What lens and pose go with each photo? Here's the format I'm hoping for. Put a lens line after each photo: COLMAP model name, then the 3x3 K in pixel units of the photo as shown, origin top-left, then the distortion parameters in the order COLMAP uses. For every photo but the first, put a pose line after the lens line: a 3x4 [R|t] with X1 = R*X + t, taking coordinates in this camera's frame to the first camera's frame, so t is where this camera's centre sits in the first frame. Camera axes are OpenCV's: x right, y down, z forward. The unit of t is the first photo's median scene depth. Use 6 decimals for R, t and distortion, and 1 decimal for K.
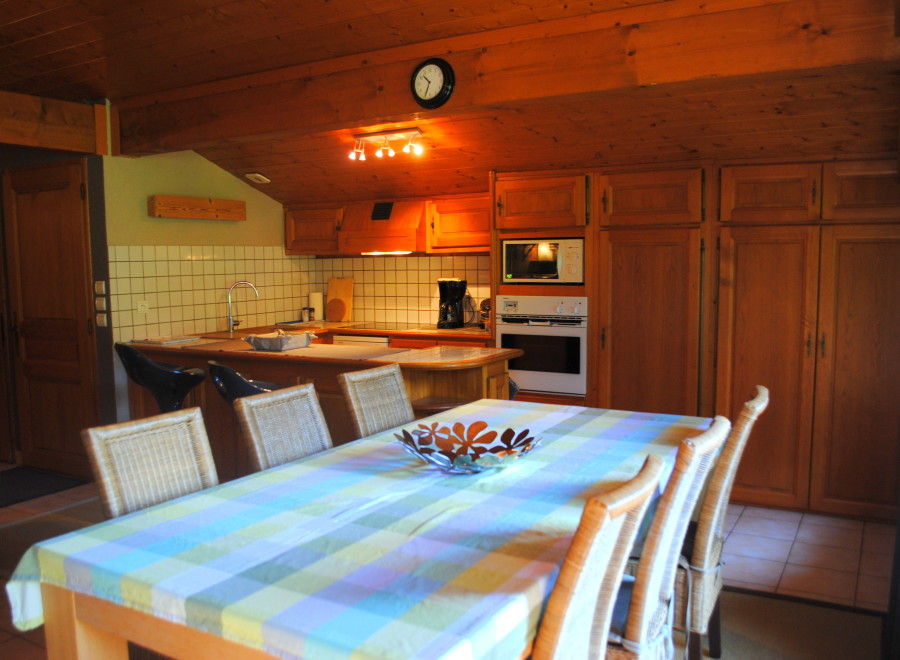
lens RADIAL K [[781.9, 0, 449.8], [0, 781.9, 342.1], [0, 0, 1]] dist [-0.101195, -0.003678]
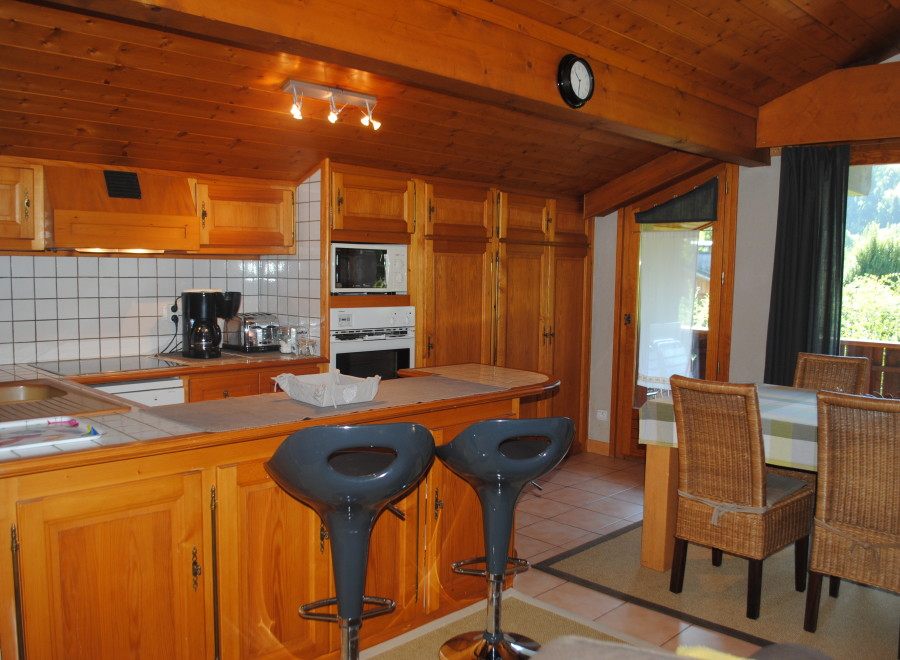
lens RADIAL K [[781.9, 0, 449.8], [0, 781.9, 342.1], [0, 0, 1]] dist [-0.101195, -0.003678]
pose [[0.254482, -0.073372, 0.964290, -0.734753], [0.080181, 0.995285, 0.054570, -0.061136], [-0.963748, 0.063430, 0.259165, 0.685200]]
